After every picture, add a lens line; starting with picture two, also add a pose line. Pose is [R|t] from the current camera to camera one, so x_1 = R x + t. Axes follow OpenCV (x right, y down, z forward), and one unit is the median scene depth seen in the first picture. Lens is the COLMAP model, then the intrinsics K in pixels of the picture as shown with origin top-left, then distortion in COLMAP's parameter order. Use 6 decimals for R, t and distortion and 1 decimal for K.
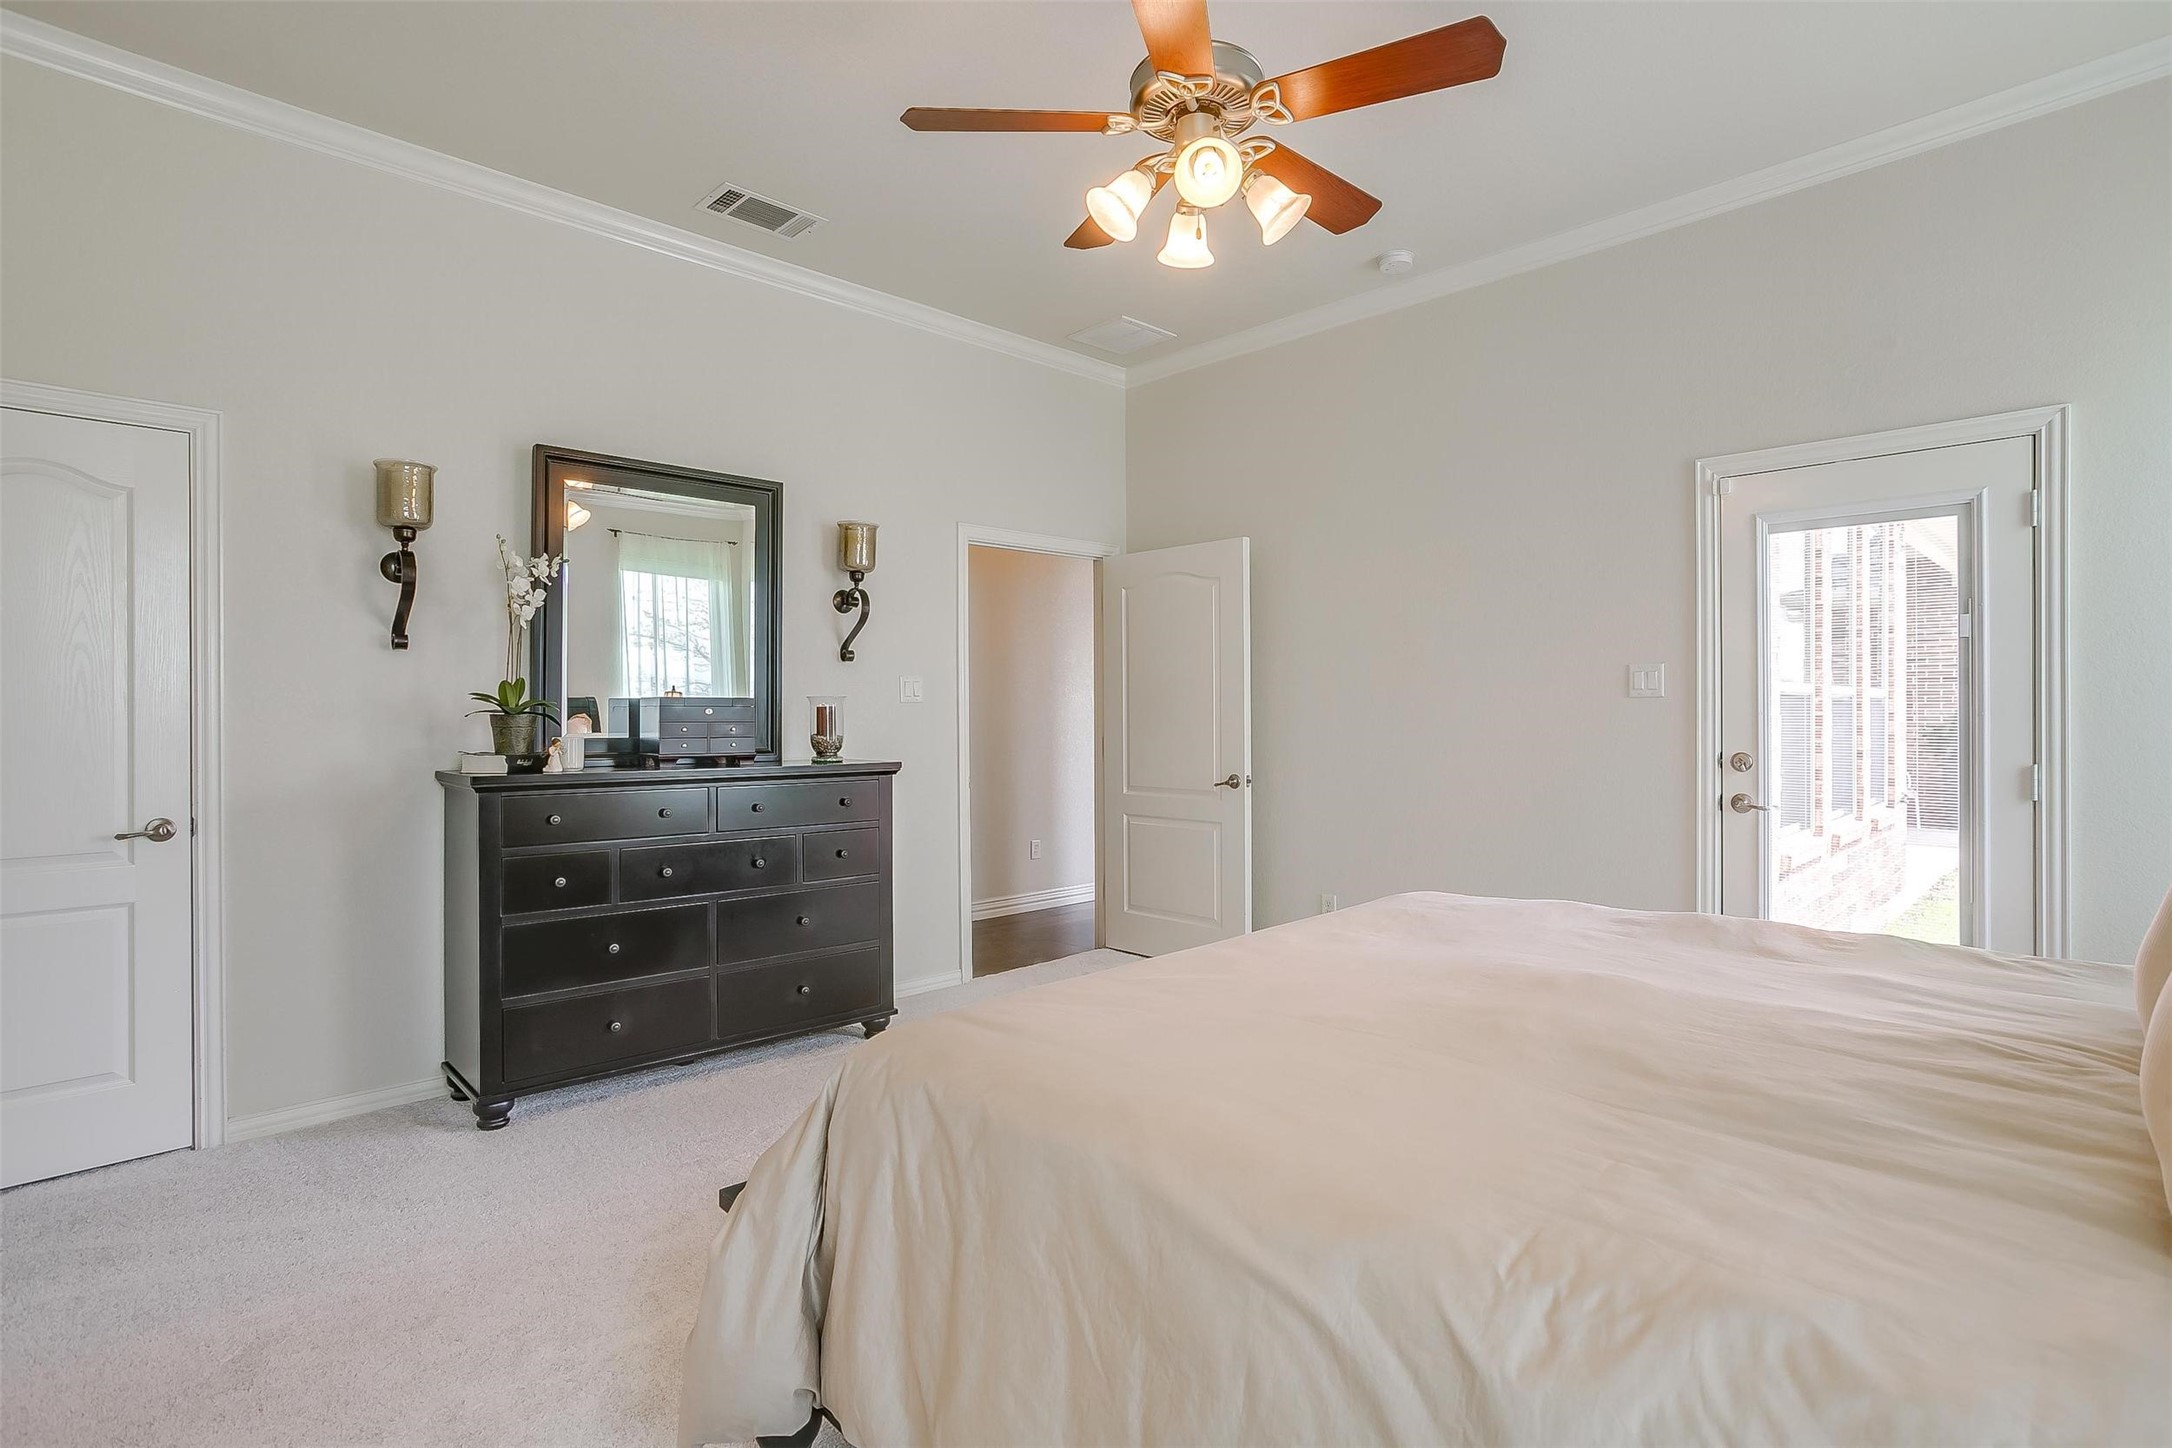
lens RADIAL K [[1069.4, 0, 1090.3], [0, 1069.4, 703.2], [0, 0, 1]] dist [-0.047486, 0.027909]
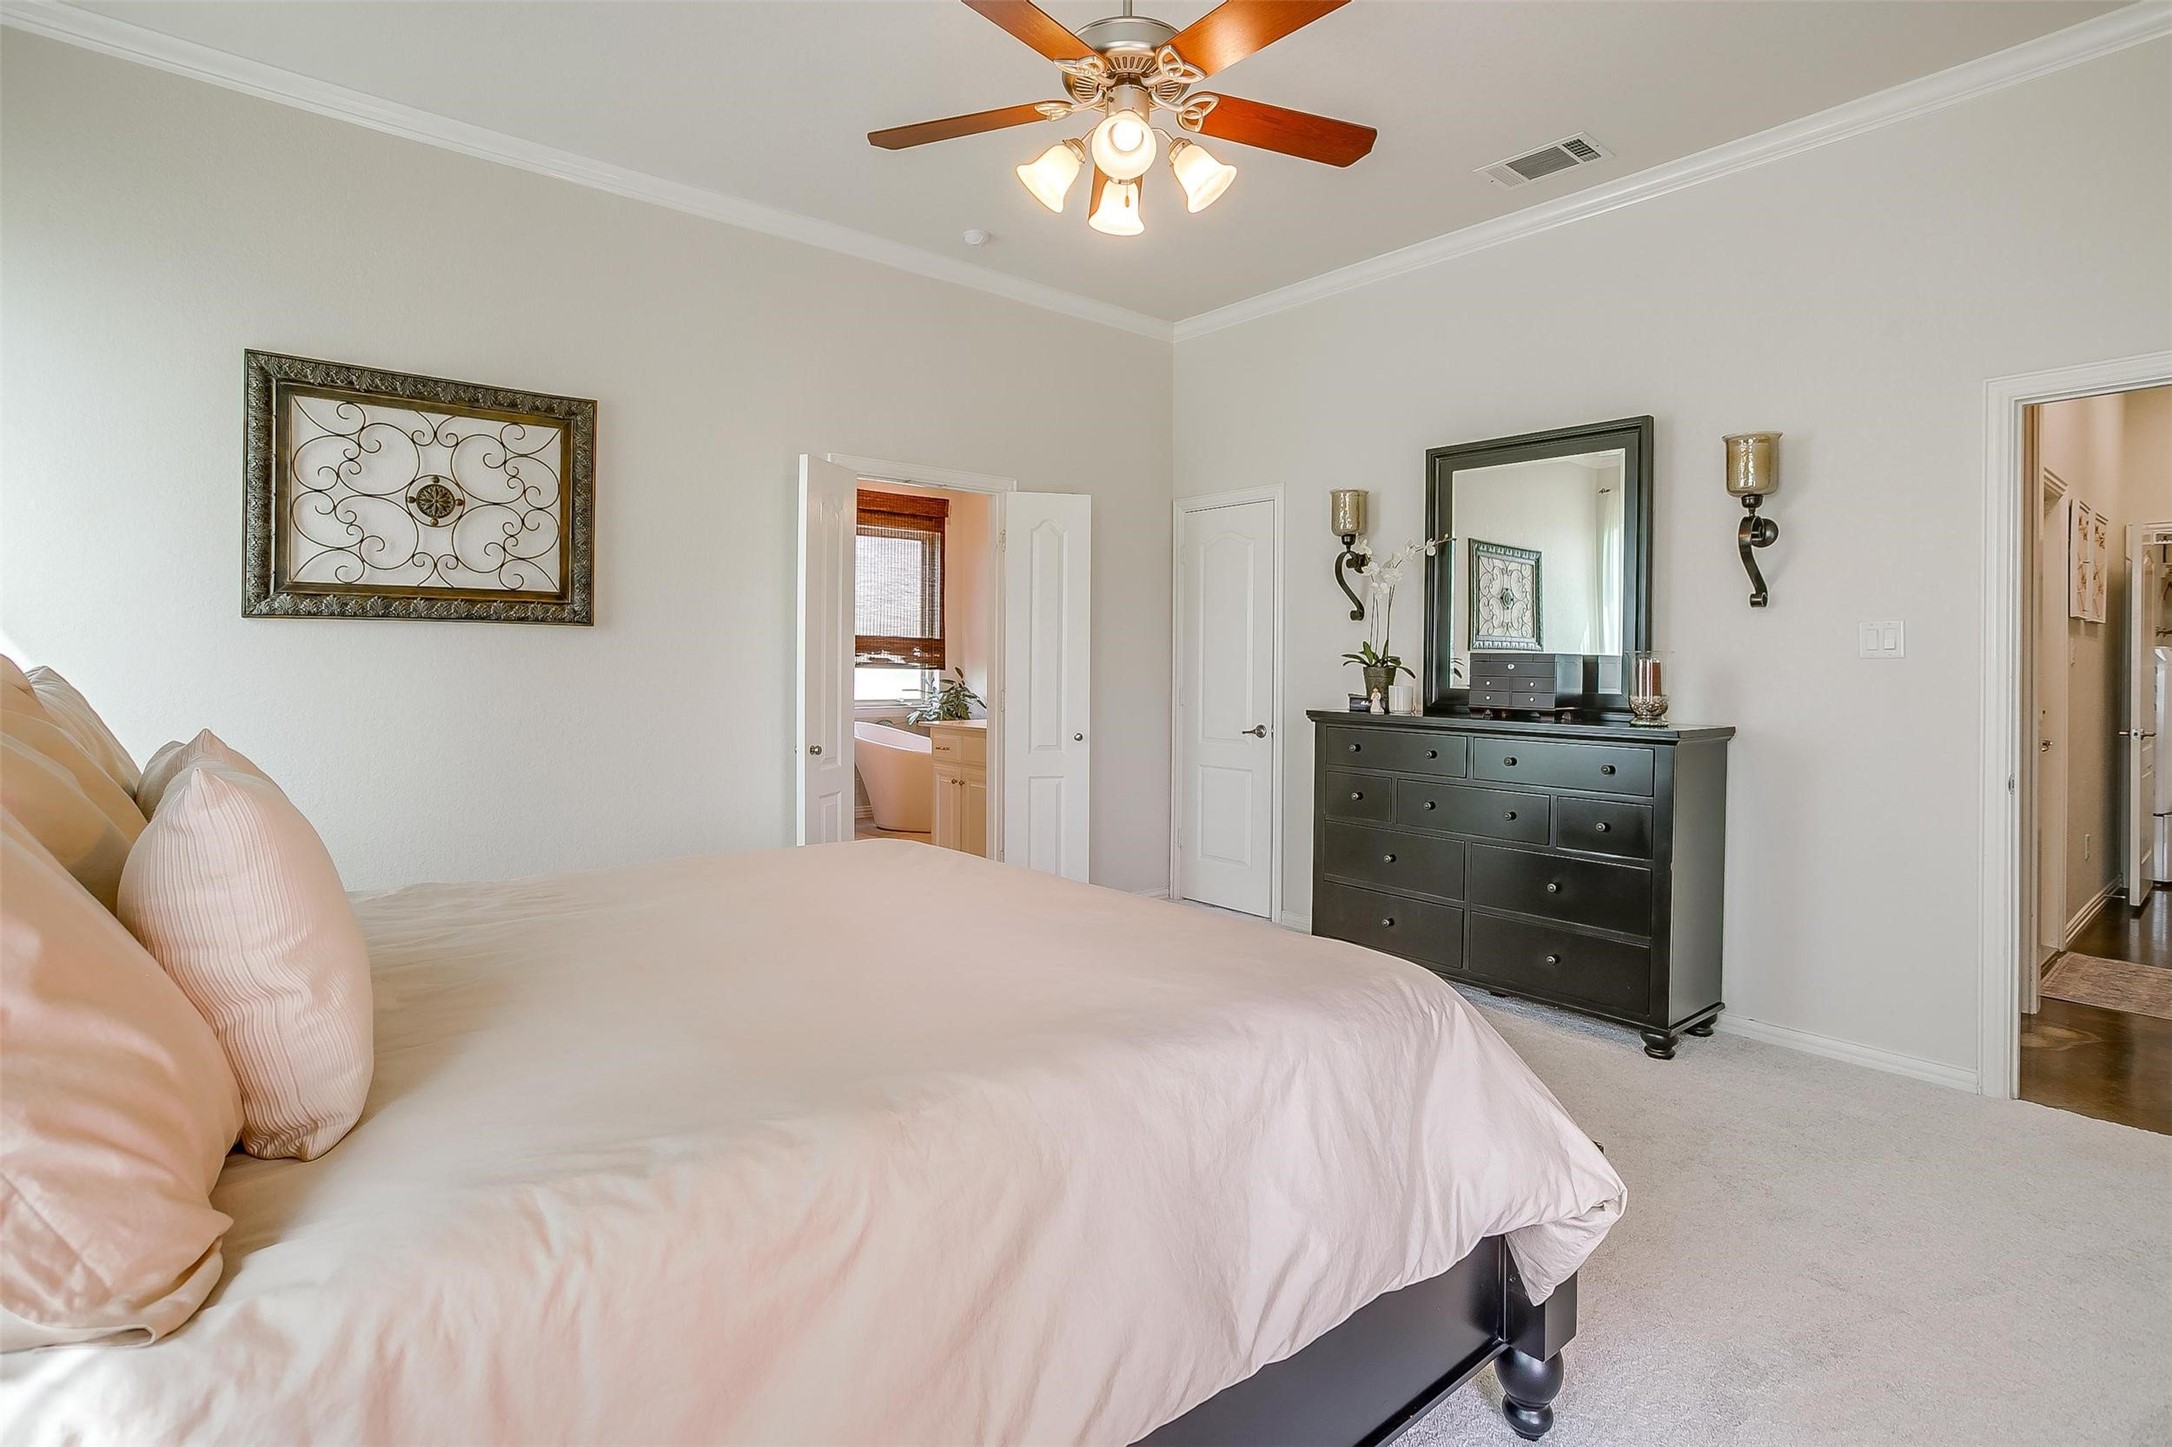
lens RADIAL K [[1069.4, 0, 1090.3], [0, 1069.4, 702.7], [0, 0, 1]] dist [-0.047486, 0.027909]
pose [[-0.056900, 0.039010, -0.997617, 0.722587], [-0.003438, 0.999223, 0.039269, 0.003122], [0.998374, 0.005665, -0.056721, 0.652697]]
